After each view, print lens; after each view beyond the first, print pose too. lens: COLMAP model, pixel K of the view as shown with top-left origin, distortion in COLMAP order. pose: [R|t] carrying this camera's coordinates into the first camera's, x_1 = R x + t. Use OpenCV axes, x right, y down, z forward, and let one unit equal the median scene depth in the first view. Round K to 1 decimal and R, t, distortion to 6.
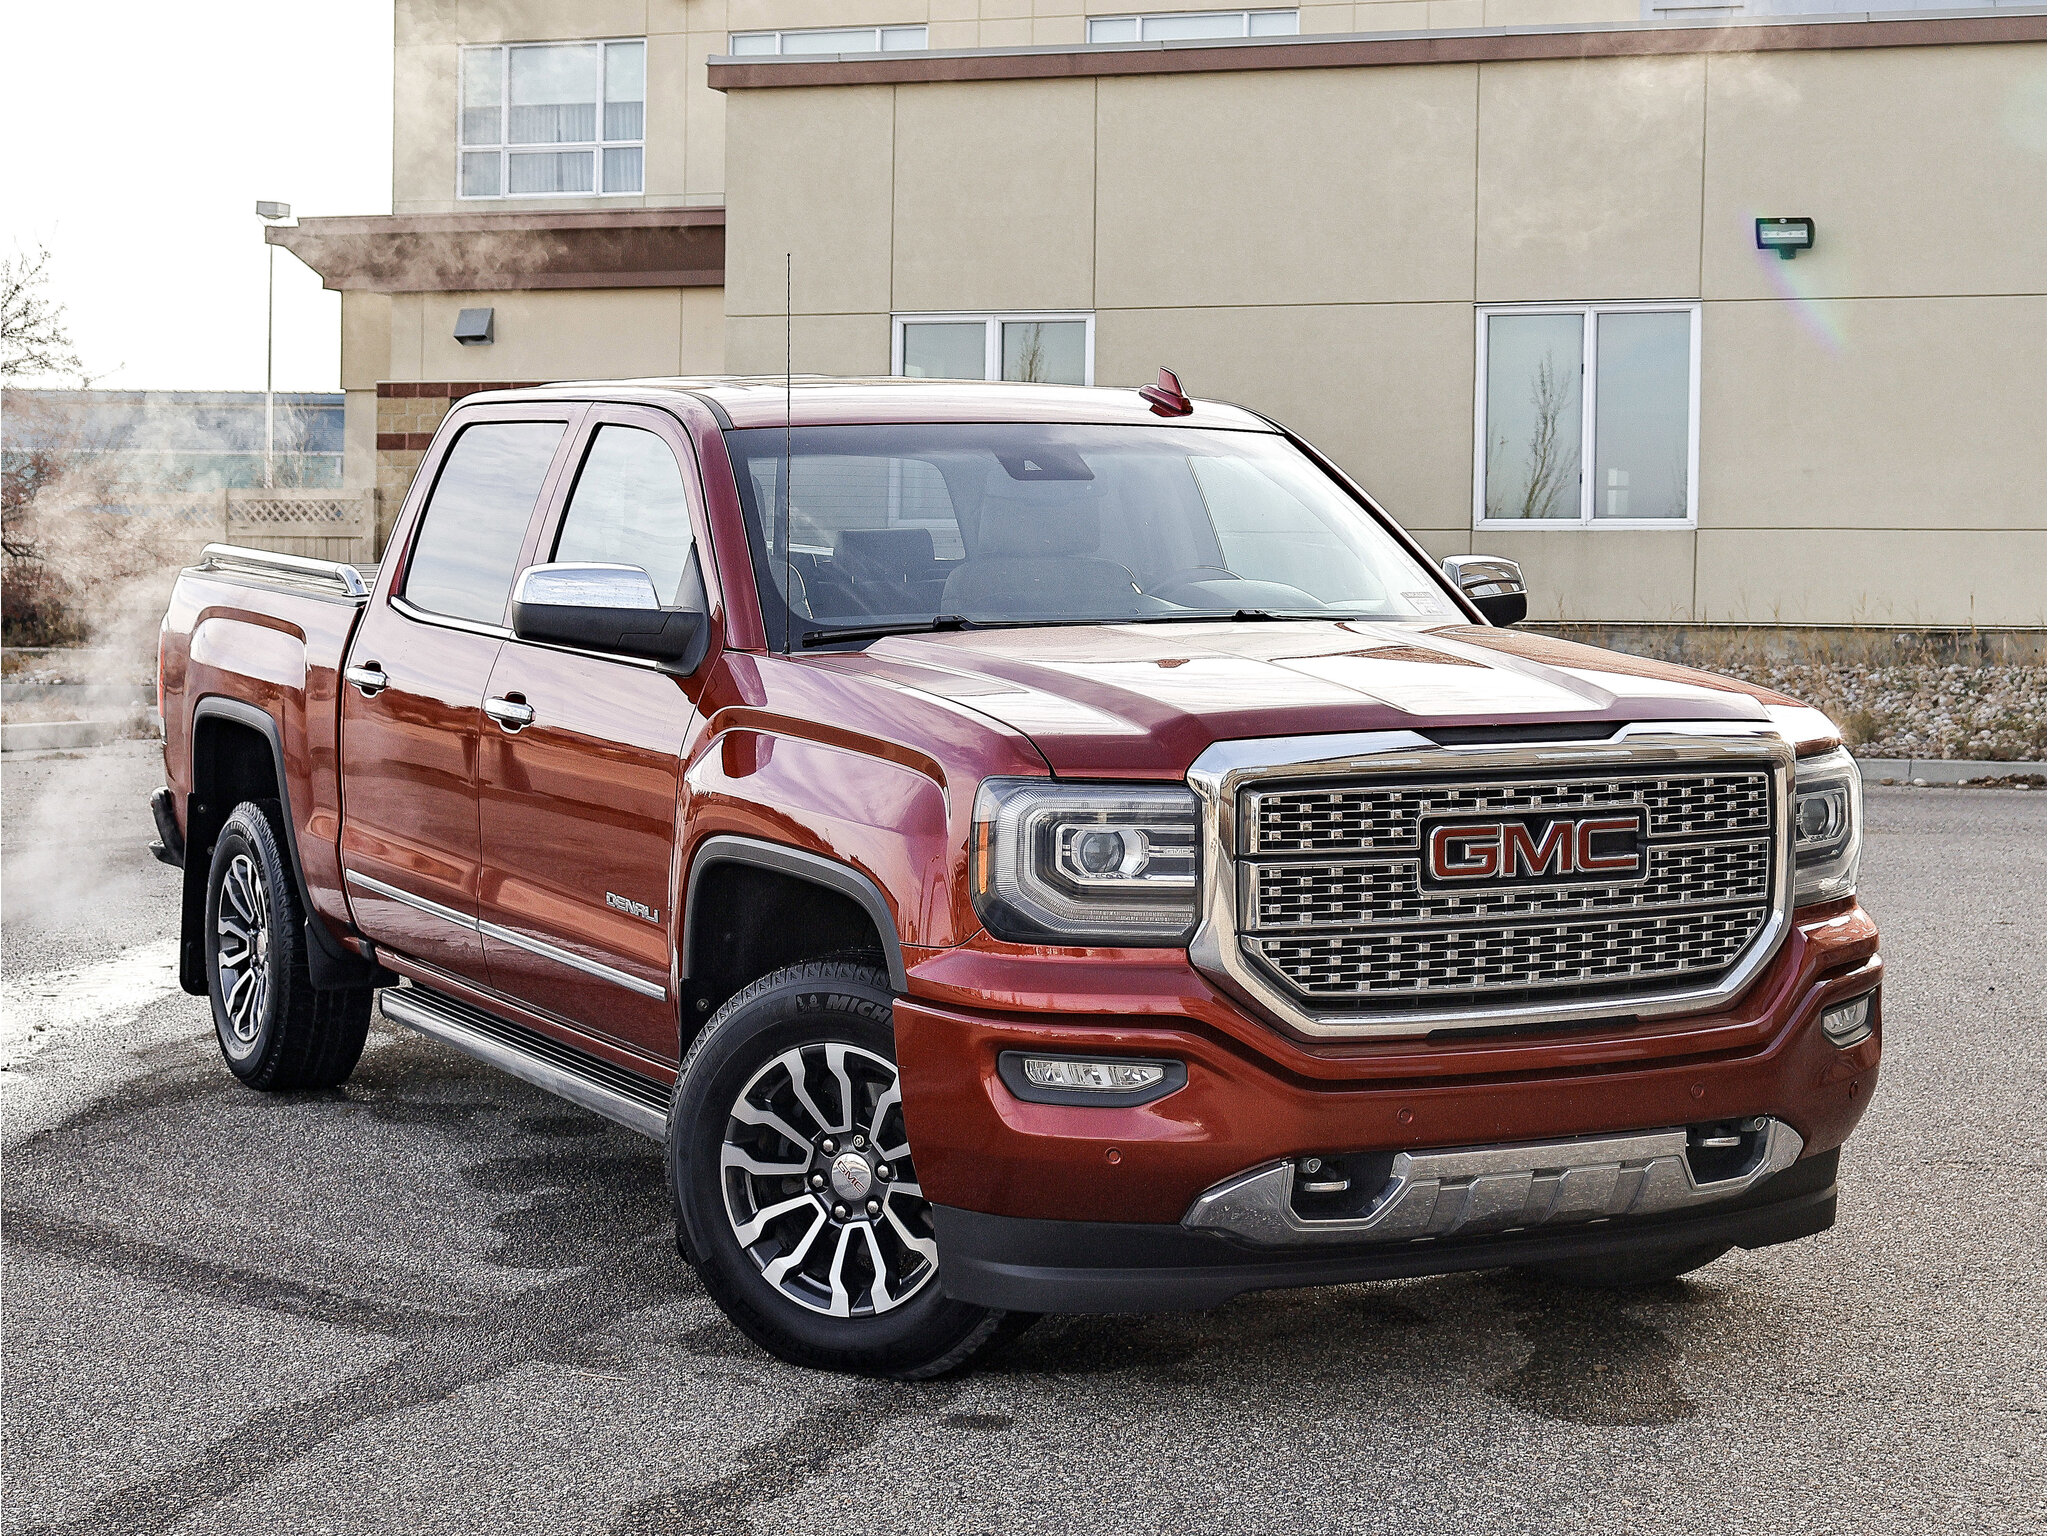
lens RADIAL K [[3930.0, 0, 1024.0], [0, 3930.0, 768.0], [0, 0, 1]] dist [-0.111591, -0.063721]
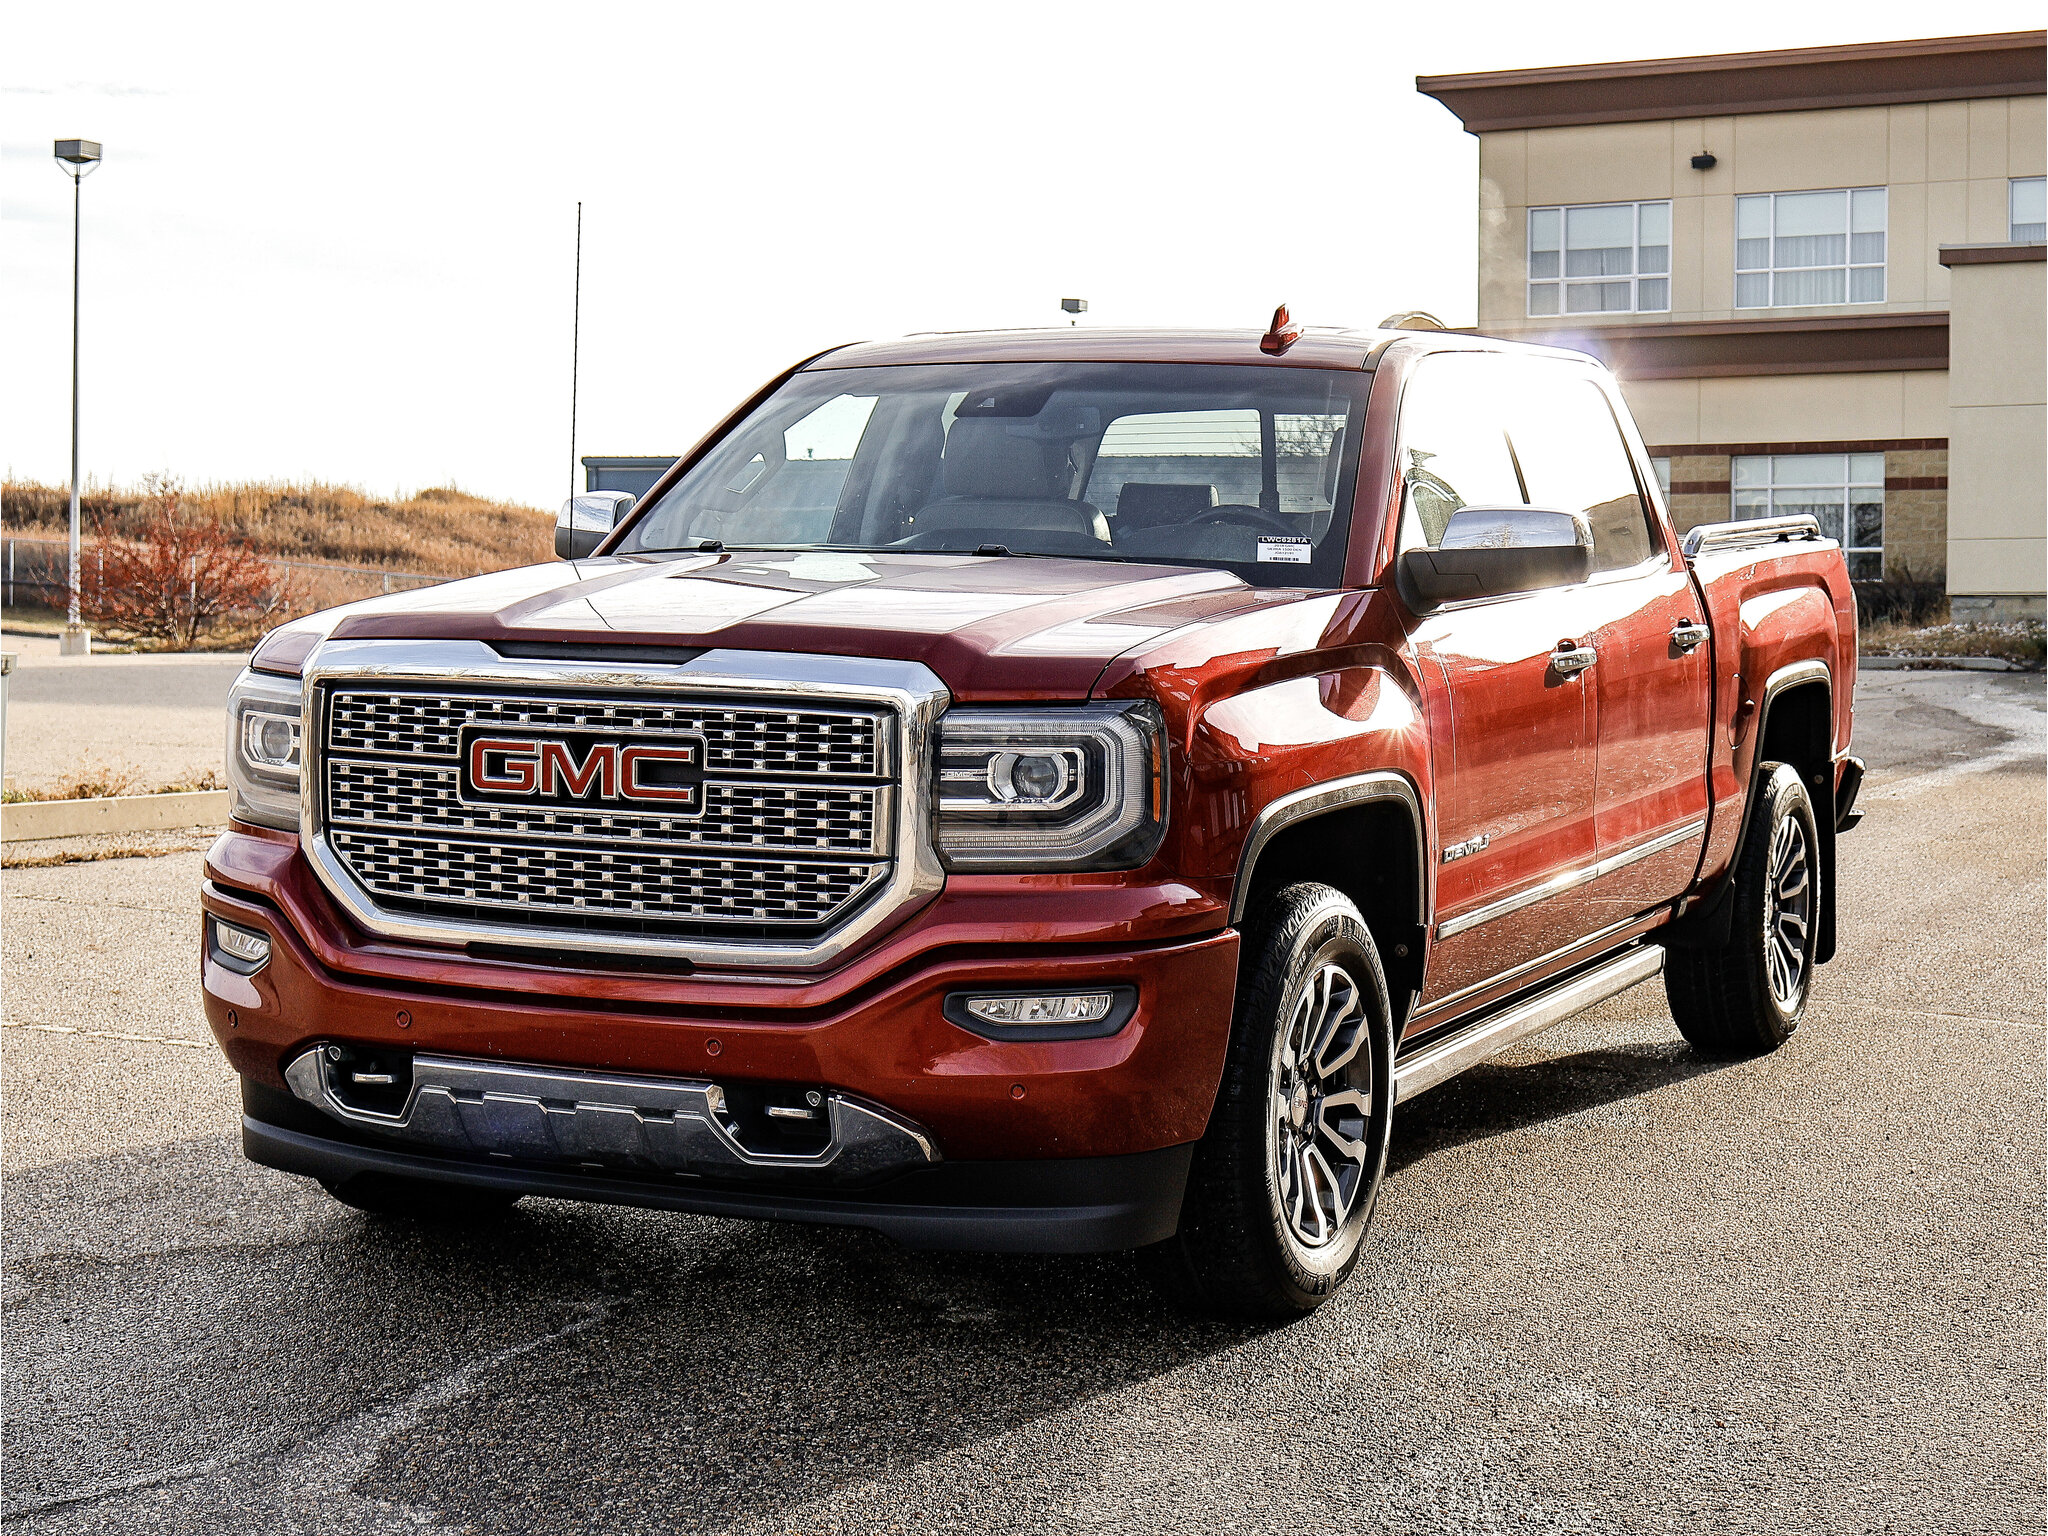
lens RADIAL K [[3930.0, 0, 1024.0], [0, 3930.0, 768.0], [0, 0, 1]] dist [-0.111591, -0.063721]
pose [[0.620605, 0.067669, -0.781198, 0.966441], [-0.072762, 0.996941, 0.028553, -0.015833], [0.780740, 0.039121, 0.623630, 0.486358]]
